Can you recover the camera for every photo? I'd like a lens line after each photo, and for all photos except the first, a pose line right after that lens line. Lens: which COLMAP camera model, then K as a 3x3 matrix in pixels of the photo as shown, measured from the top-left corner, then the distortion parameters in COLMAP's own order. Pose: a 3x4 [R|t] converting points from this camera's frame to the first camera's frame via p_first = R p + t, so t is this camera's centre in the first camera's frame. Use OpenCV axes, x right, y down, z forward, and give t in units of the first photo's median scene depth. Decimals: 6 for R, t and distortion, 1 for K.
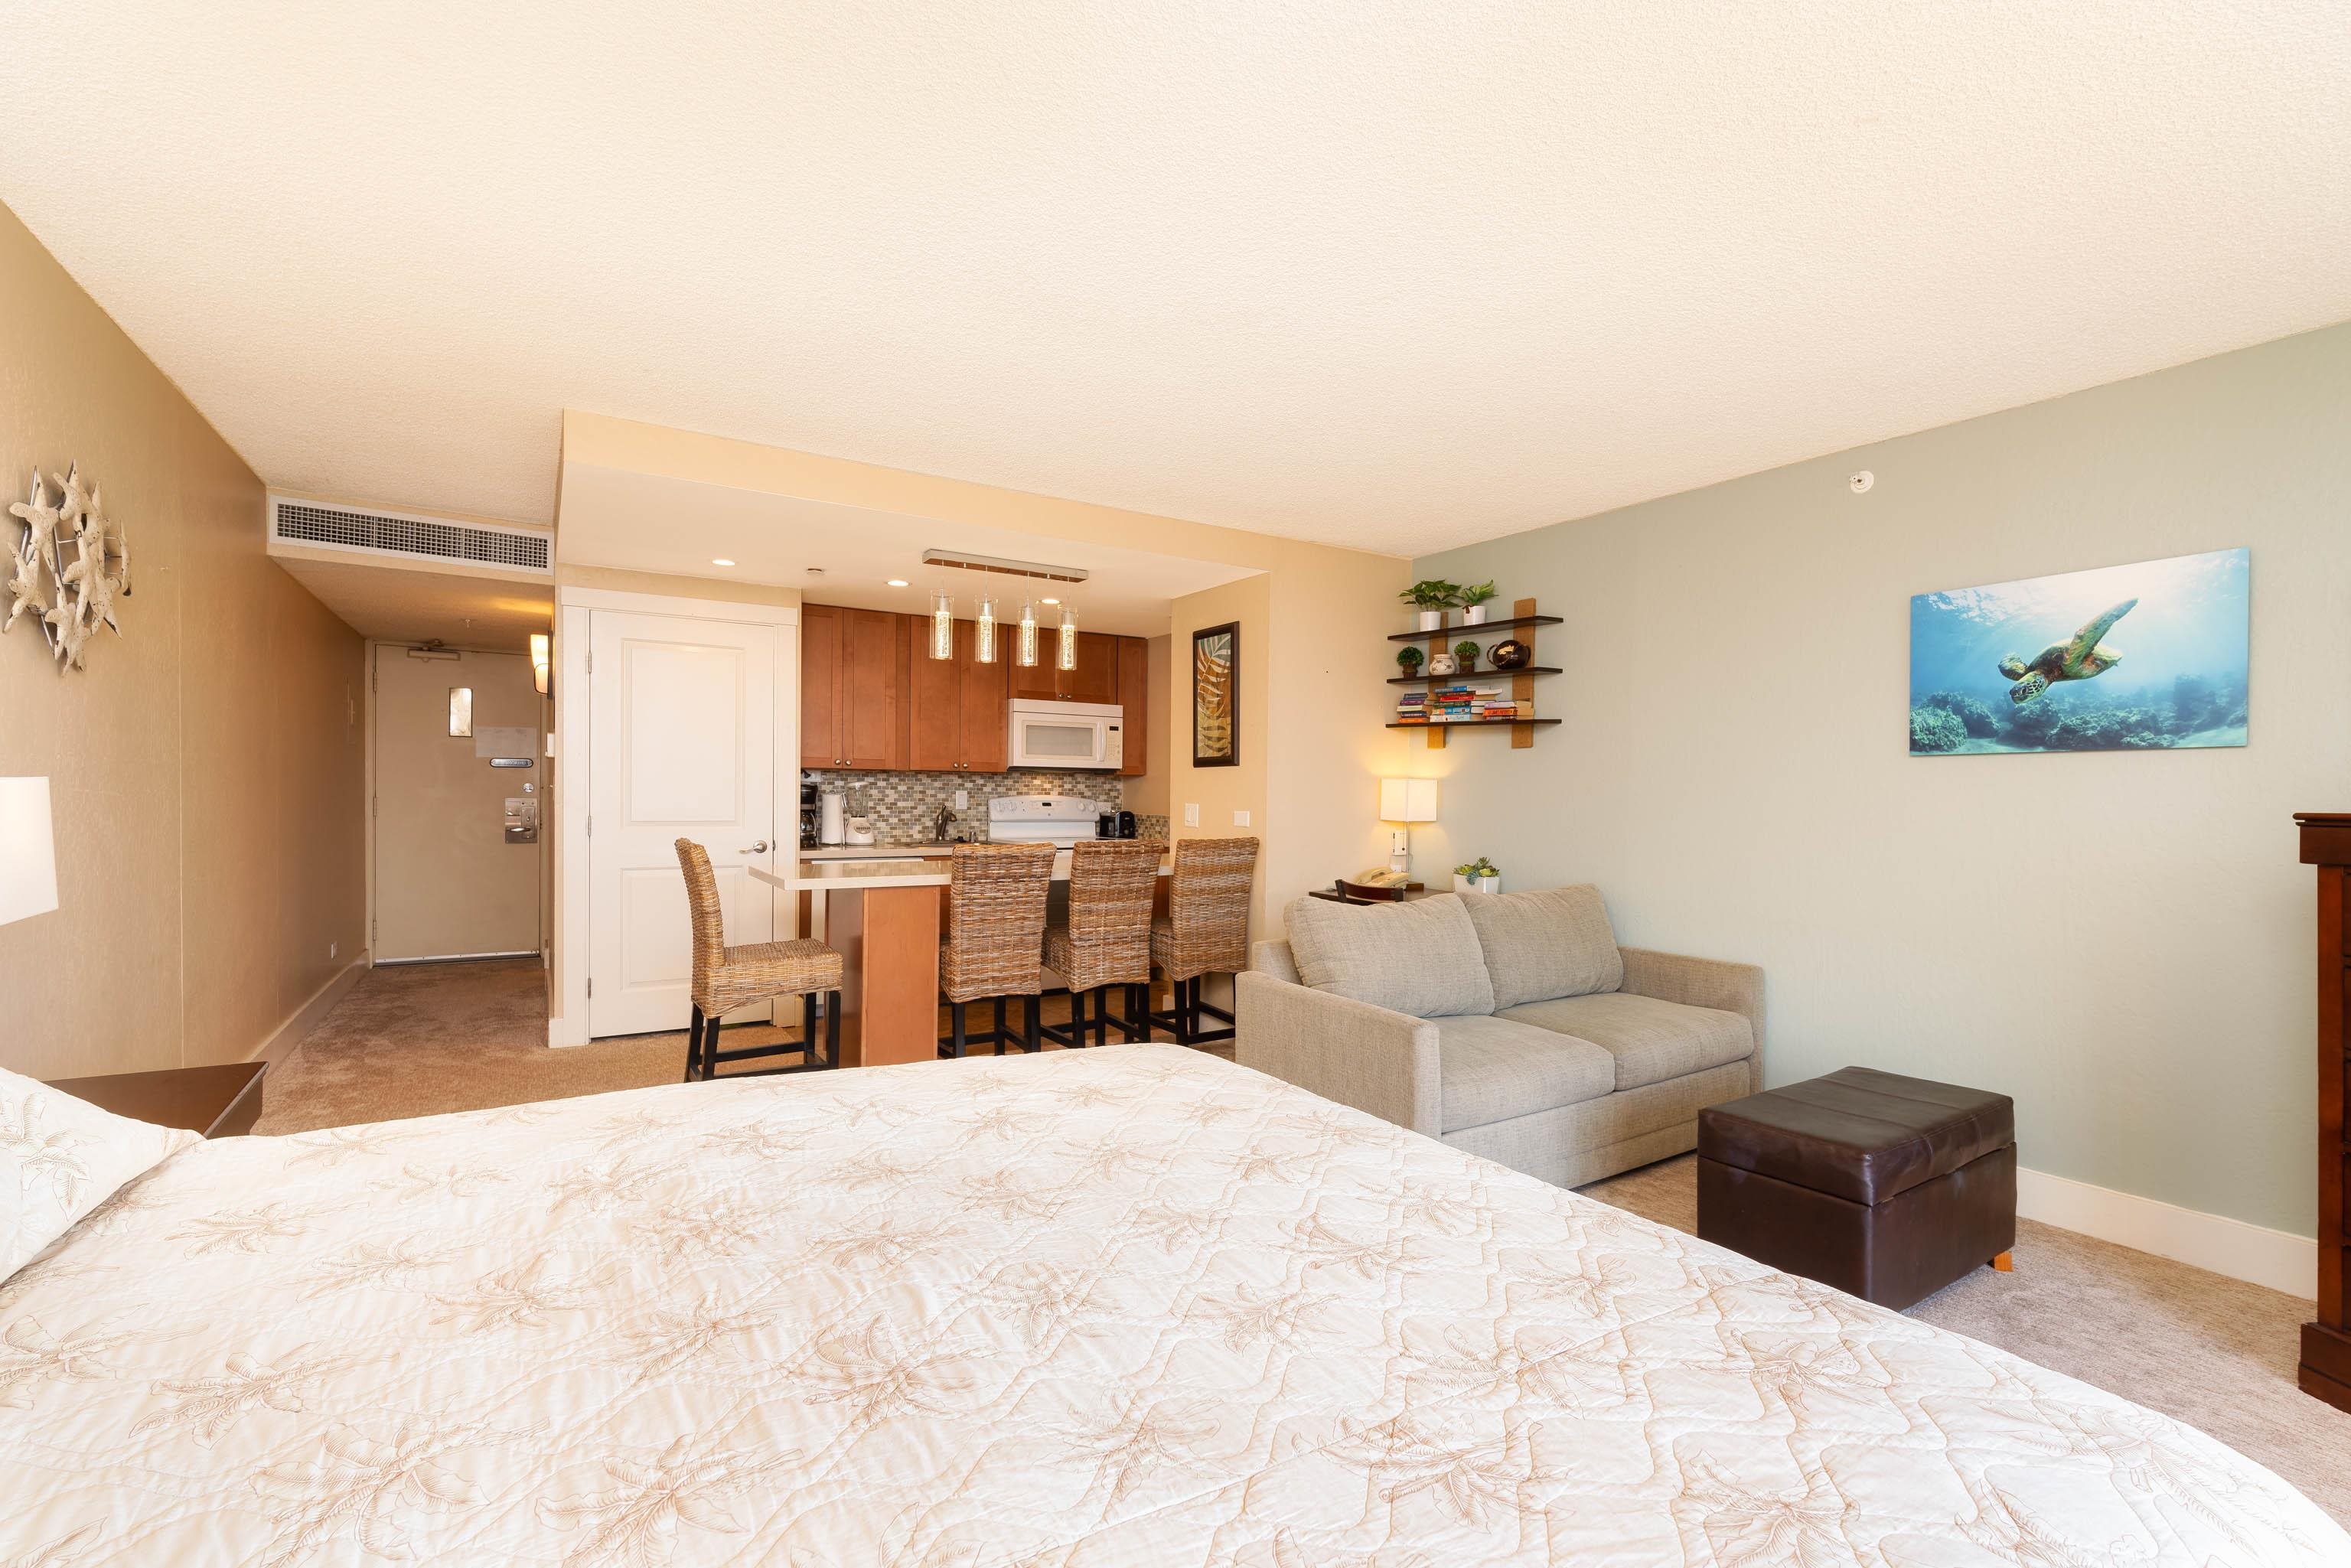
lens RADIAL K [[1006.3, 0, 1185.8], [0, 1006.3, 805.2], [0, 0, 1]] dist [-0.003518, 0.001637]
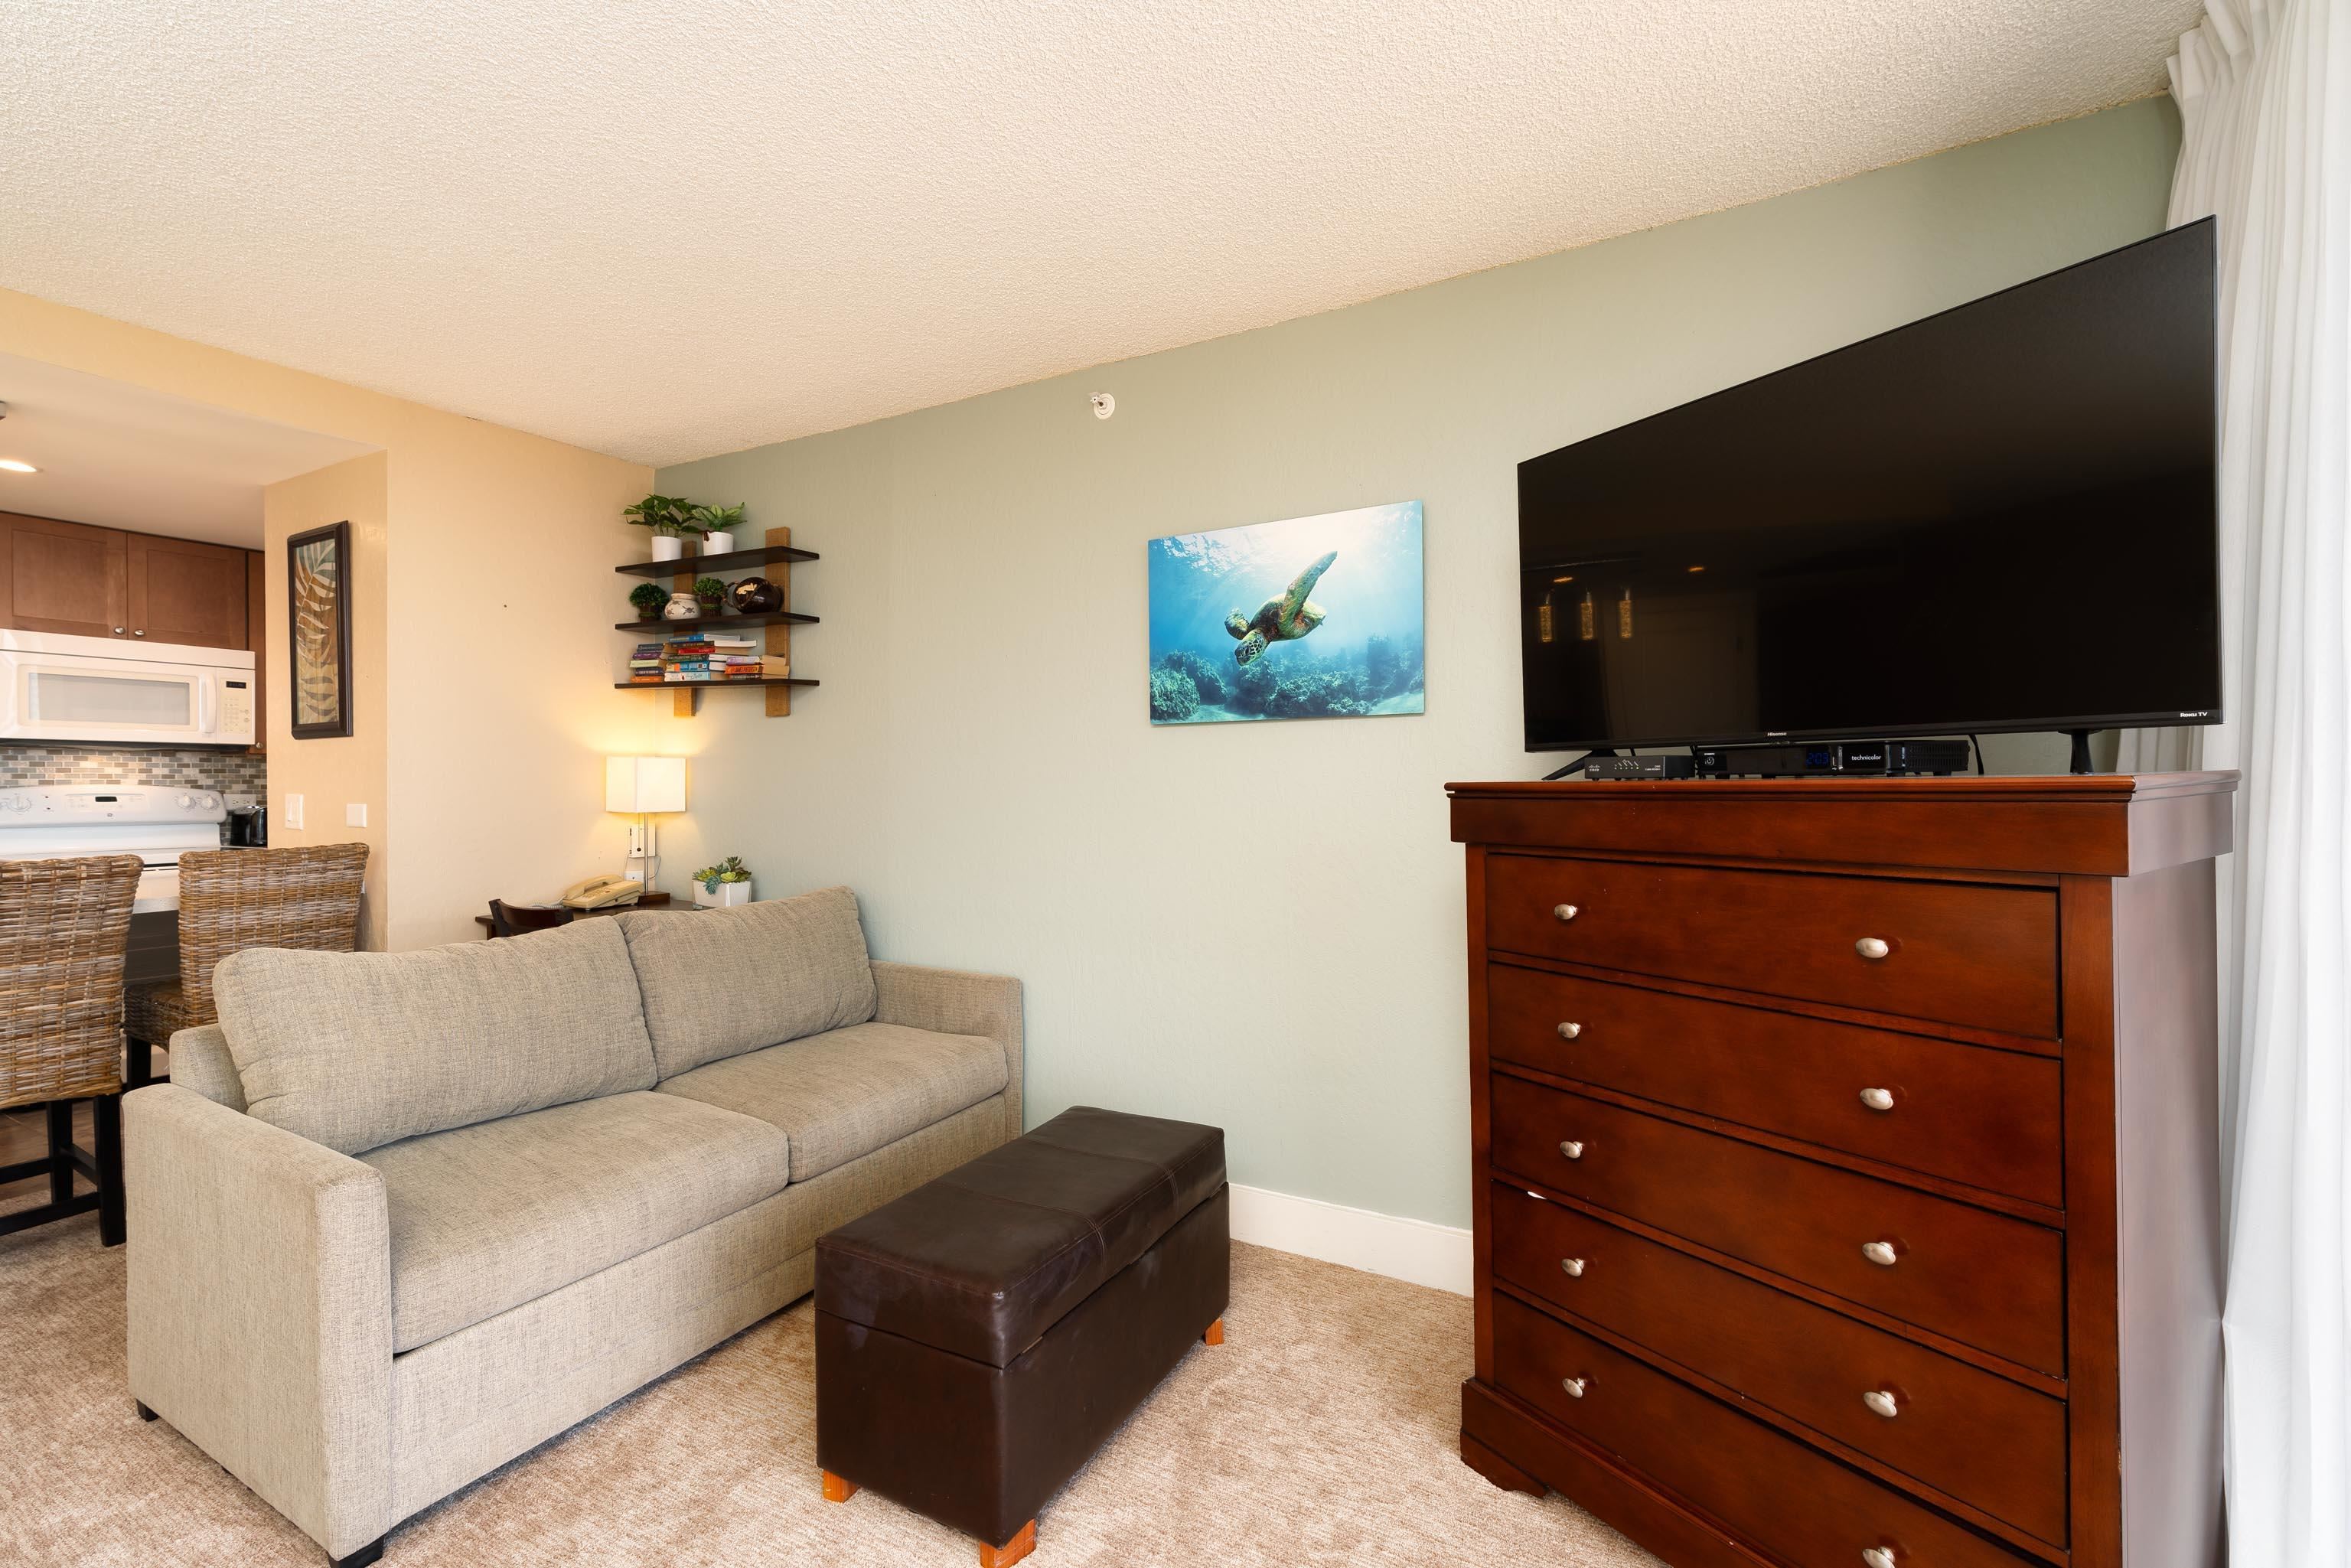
lens RADIAL K [[1006.3, 0, 1160.6], [0, 1006.3, 783.5], [0, 0, 1]] dist [-0.003518, 0.001637]
pose [[0.875685, -0.011427, 0.482747, 0.218146], [0.015417, 0.999872, -0.004298, 0.003739], [-0.482636, 0.011206, 0.875749, 0.167972]]
